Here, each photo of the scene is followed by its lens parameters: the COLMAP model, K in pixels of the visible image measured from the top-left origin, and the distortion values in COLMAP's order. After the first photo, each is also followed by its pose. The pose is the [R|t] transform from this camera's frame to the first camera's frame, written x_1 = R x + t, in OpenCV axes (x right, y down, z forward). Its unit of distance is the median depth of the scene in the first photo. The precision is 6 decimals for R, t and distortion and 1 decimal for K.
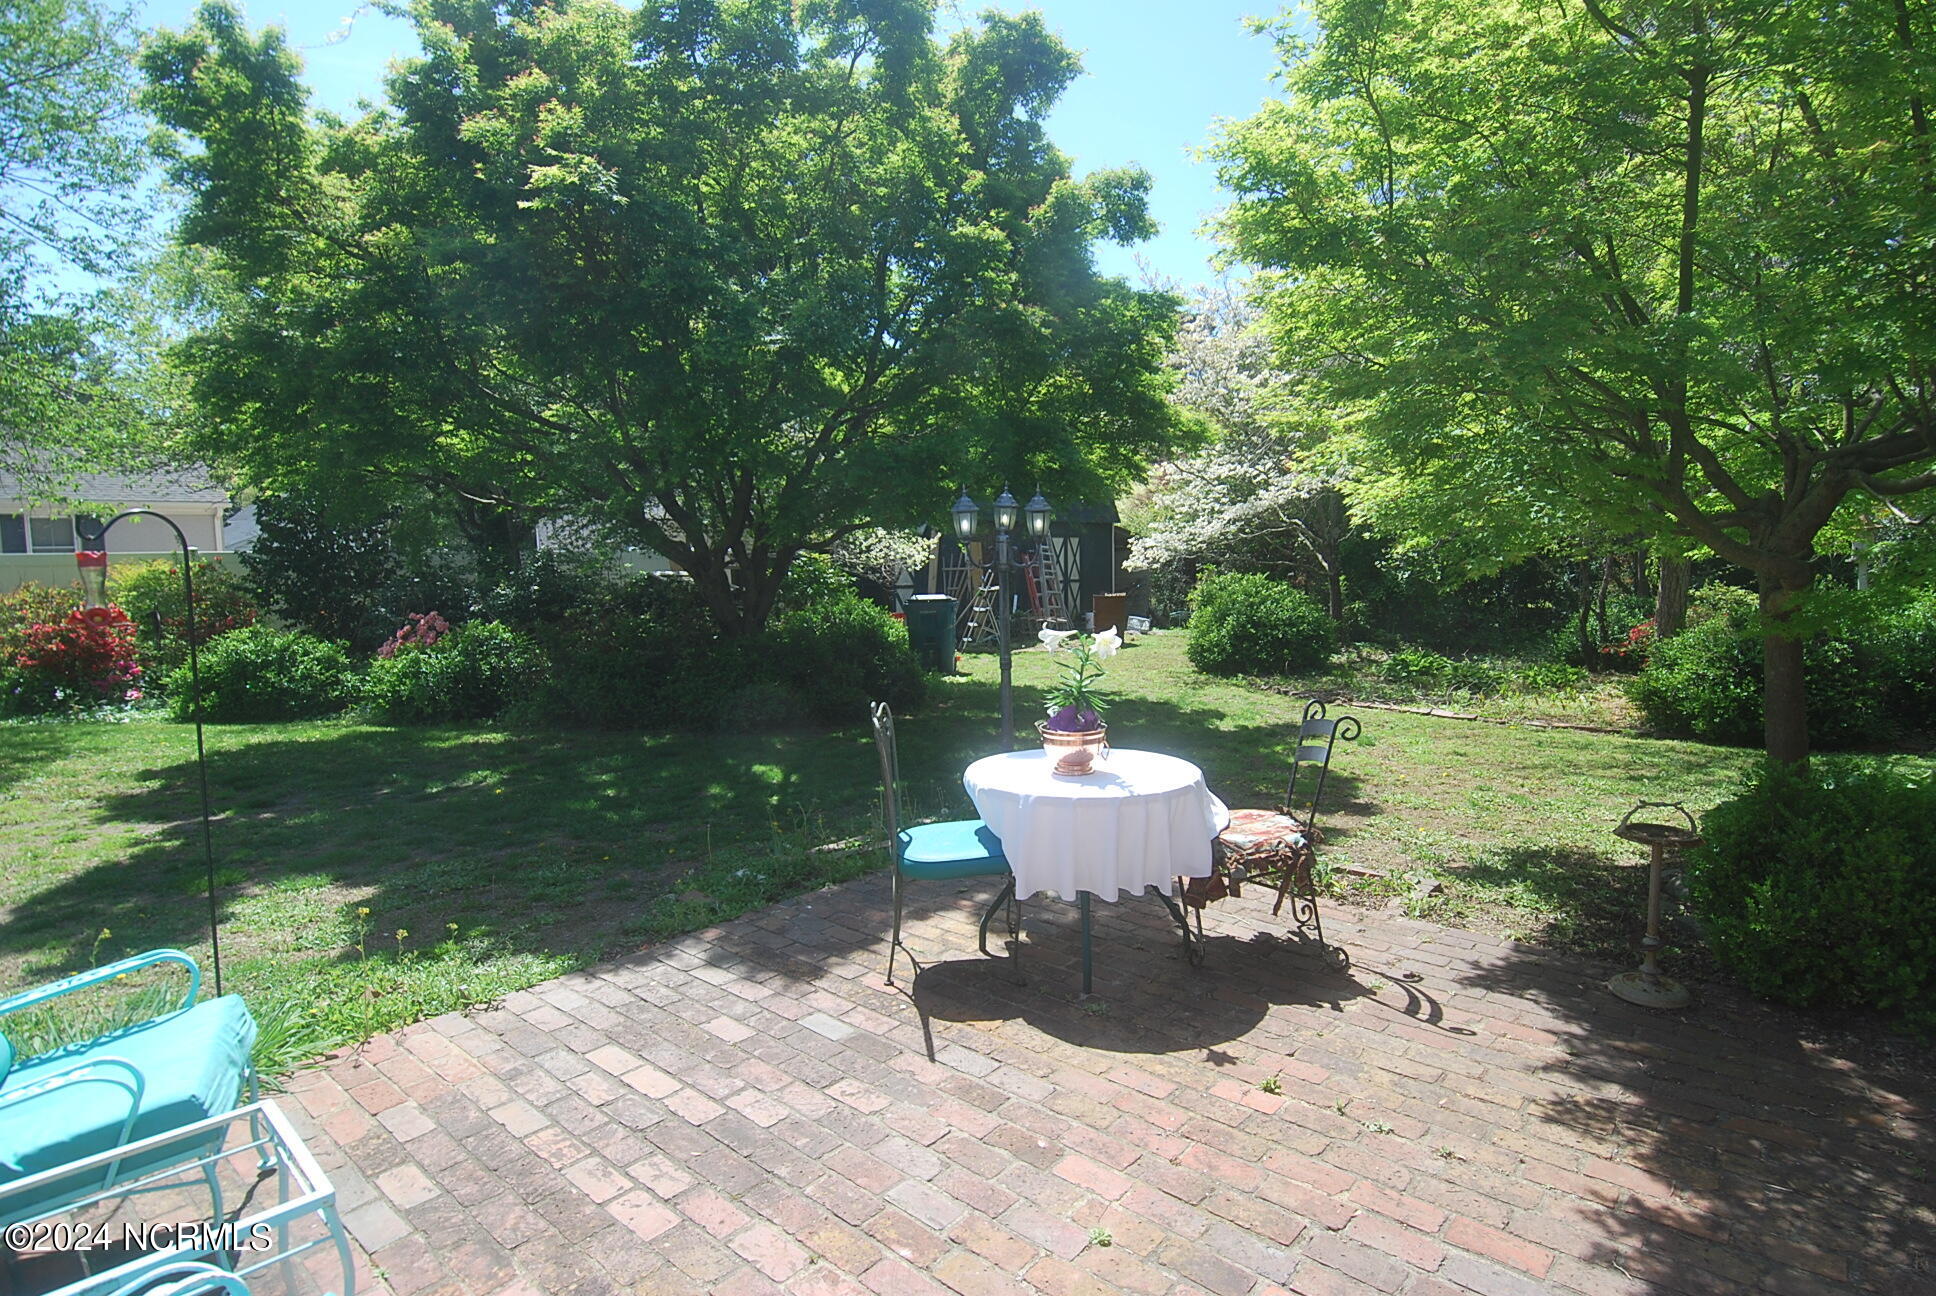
lens RADIAL K [[1032.4, 0, 1031.7], [0, 1032.4, 641.5], [0, 0, 1]] dist [0.056338, -0.058378]
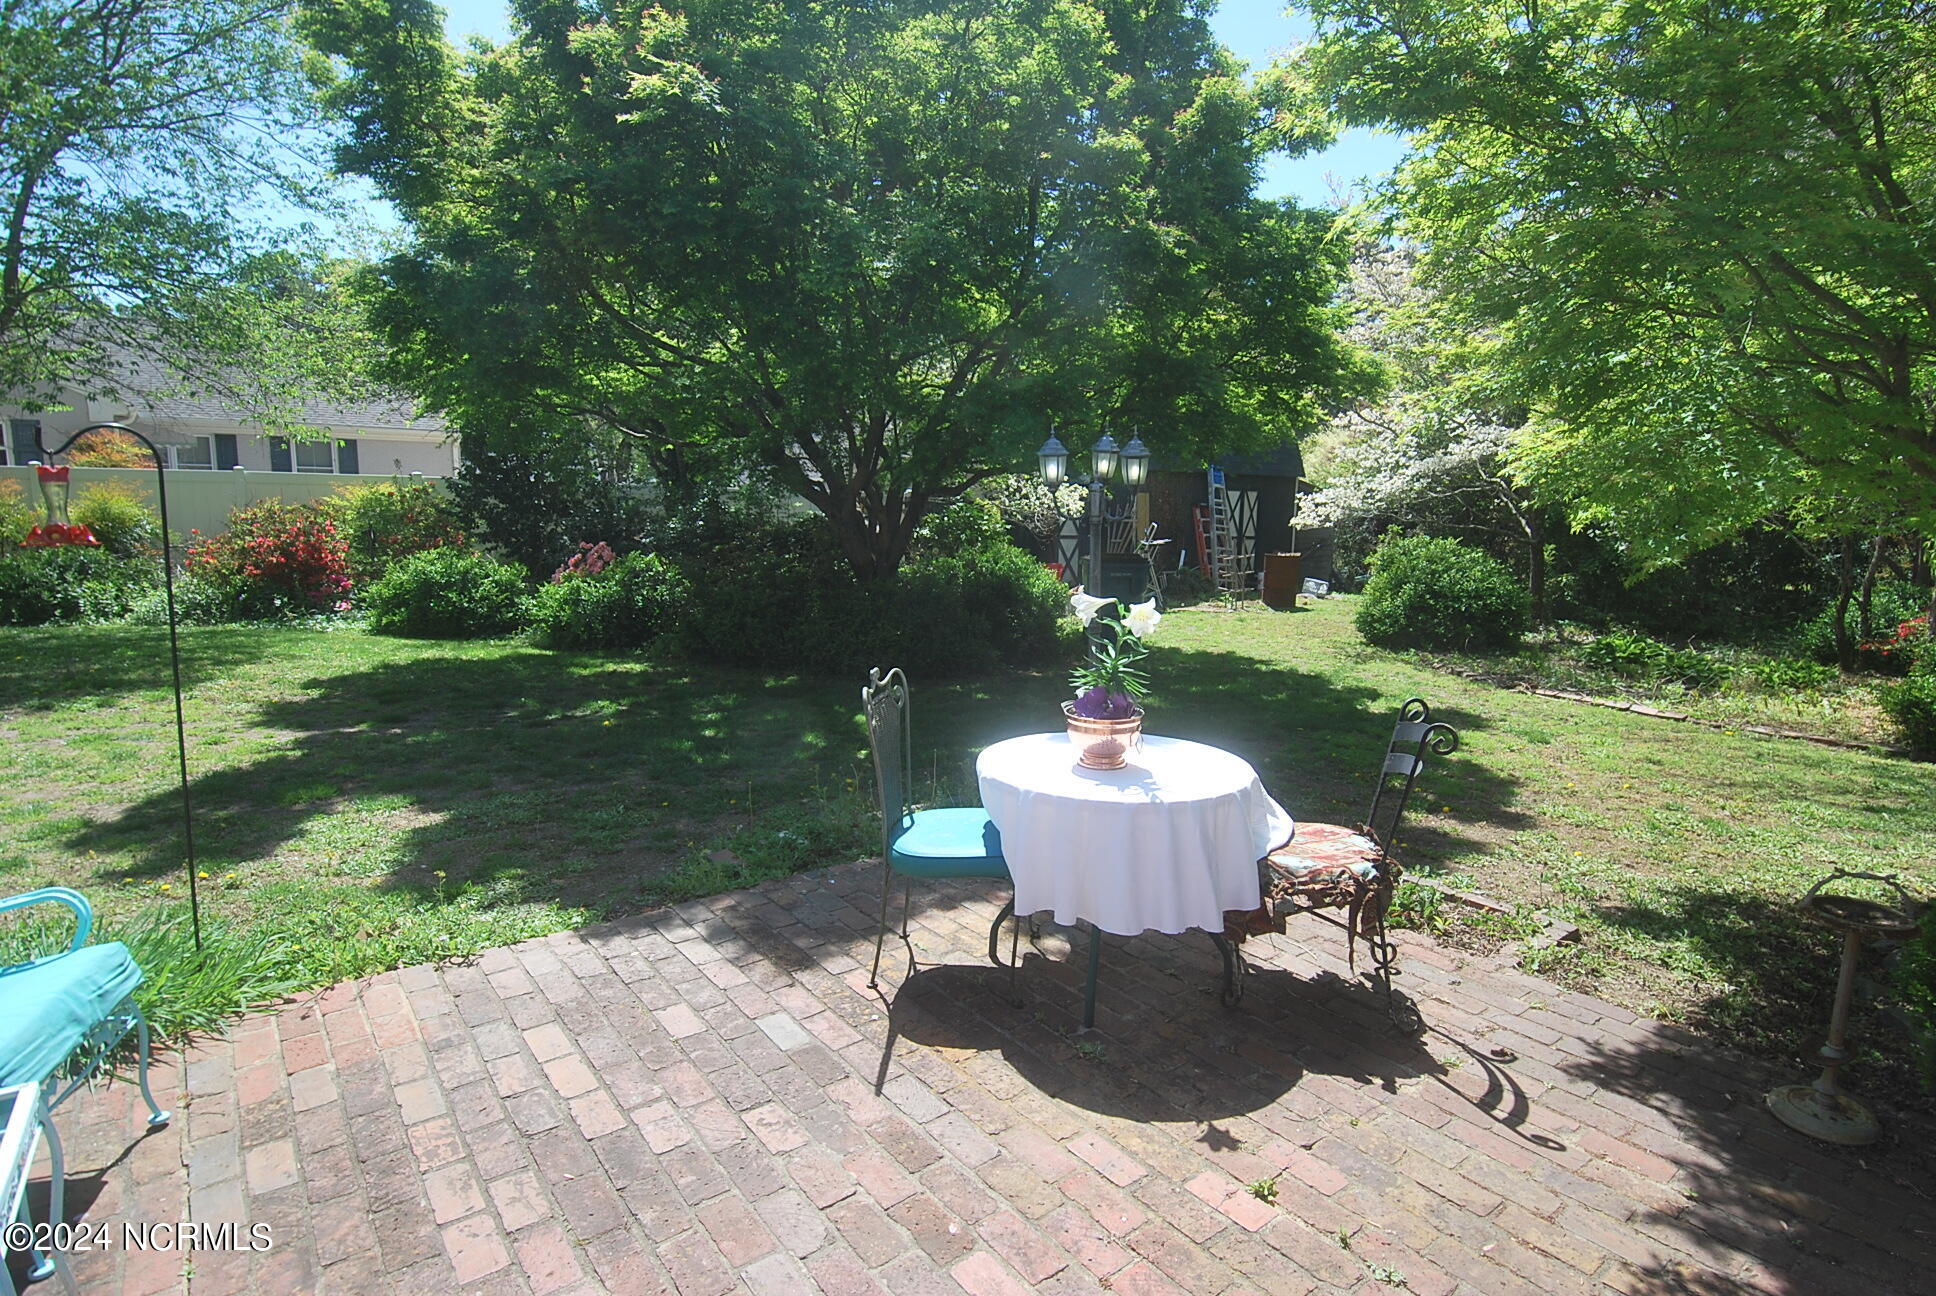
lens RADIAL K [[1033.5, 0, 1038.1], [0, 1033.5, 651.2], [0, 0, 1]] dist [0.052348, -0.057121]
pose [[0.982234, 0.061245, -0.177384, 0.076064], [-0.051207, 0.996846, 0.060627, -0.008527], [0.180537, -0.050467, 0.982273, 0.091773]]
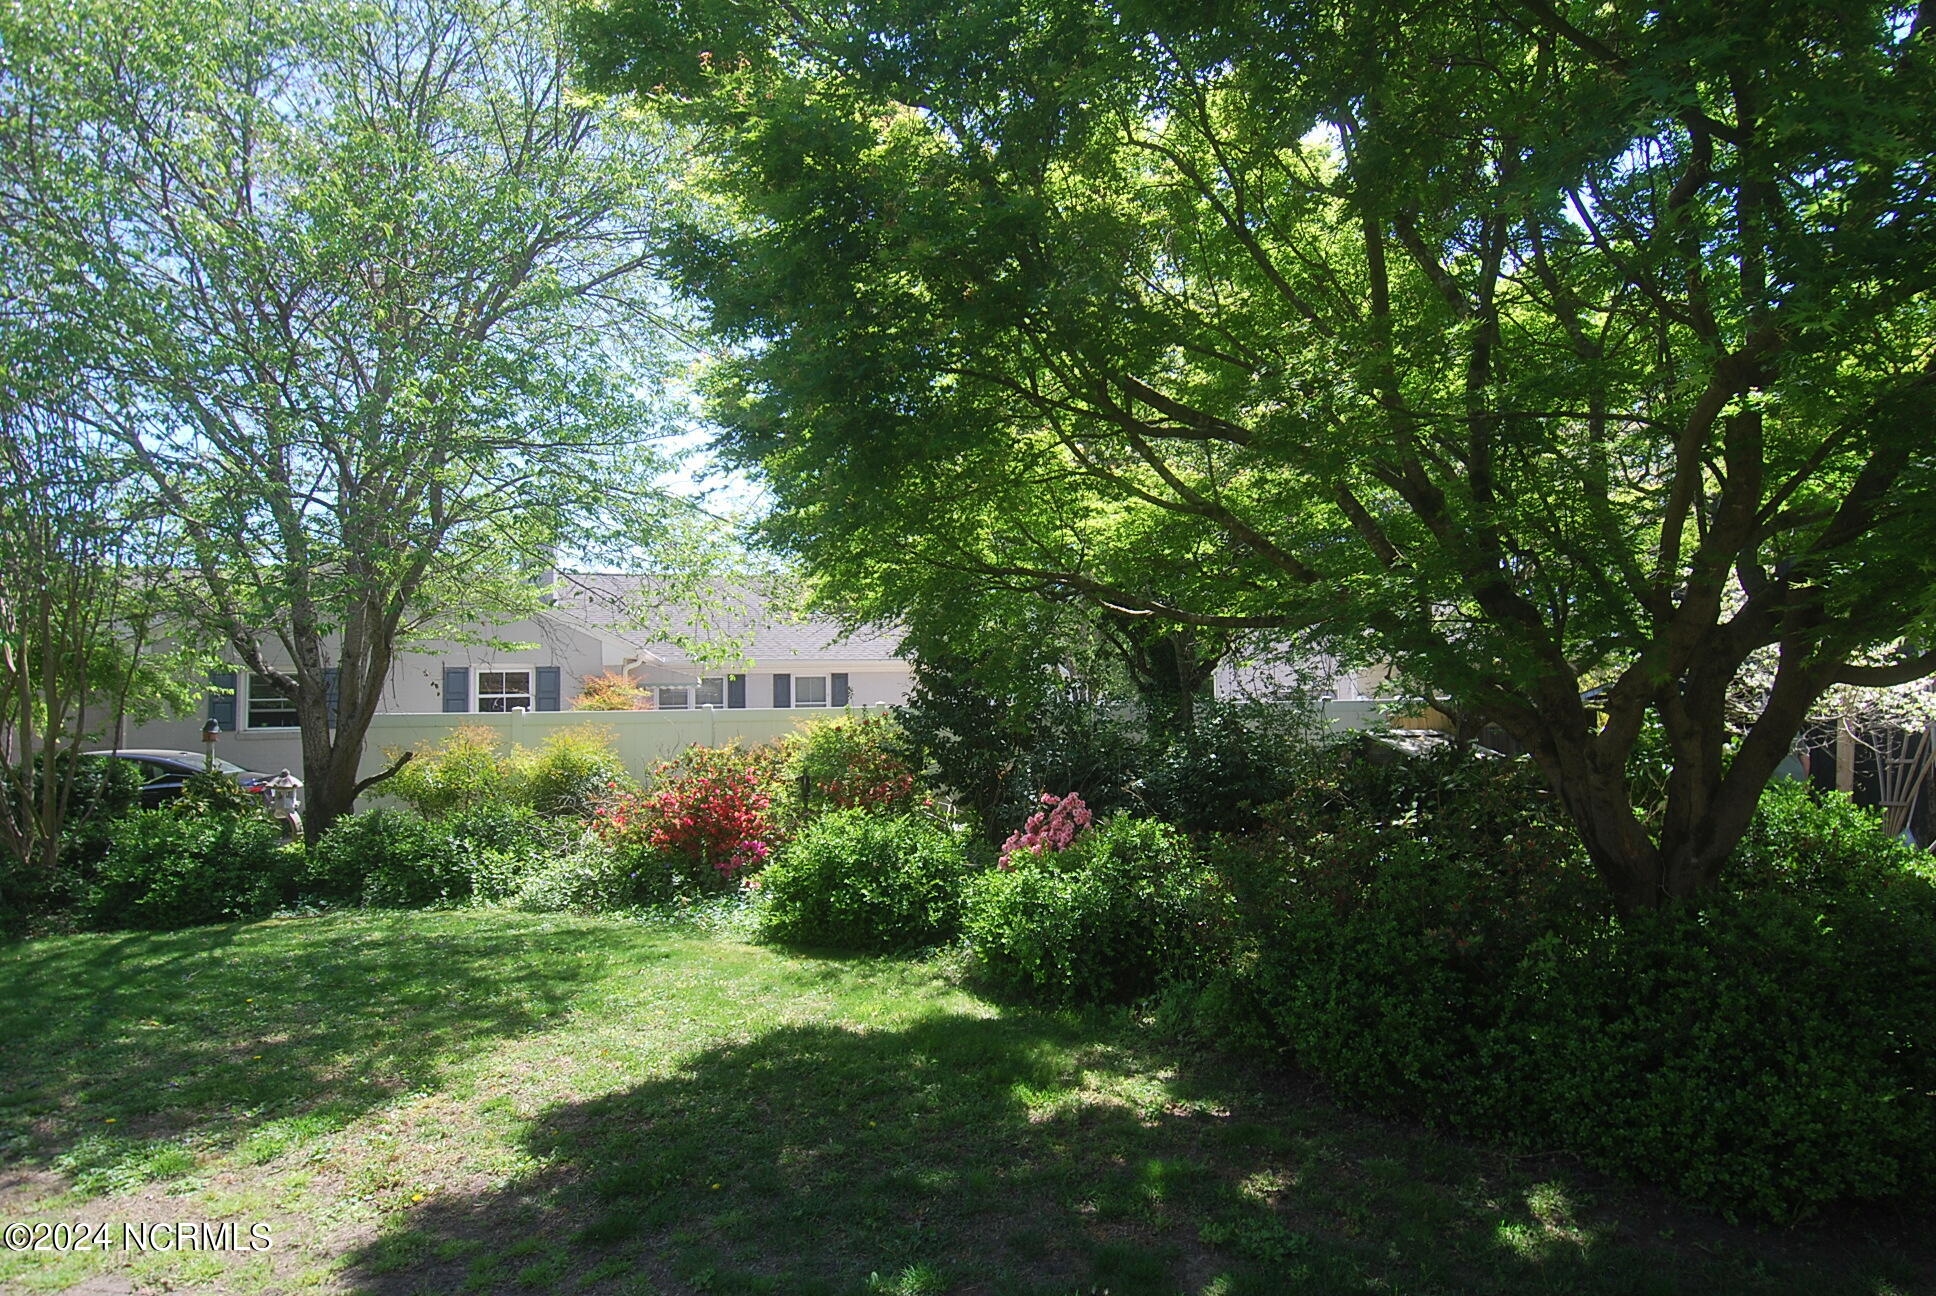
lens RADIAL K [[1010.9, 0, 1048.9], [0, 1010.9, 661.1], [0, 0, 1]] dist [0.041625, -0.050313]
pose [[0.825217, -0.033991, -0.563792, -0.370576], [-0.038820, 0.992414, -0.116653, -0.060272], [0.563480, 0.118150, 0.817637, 0.768110]]
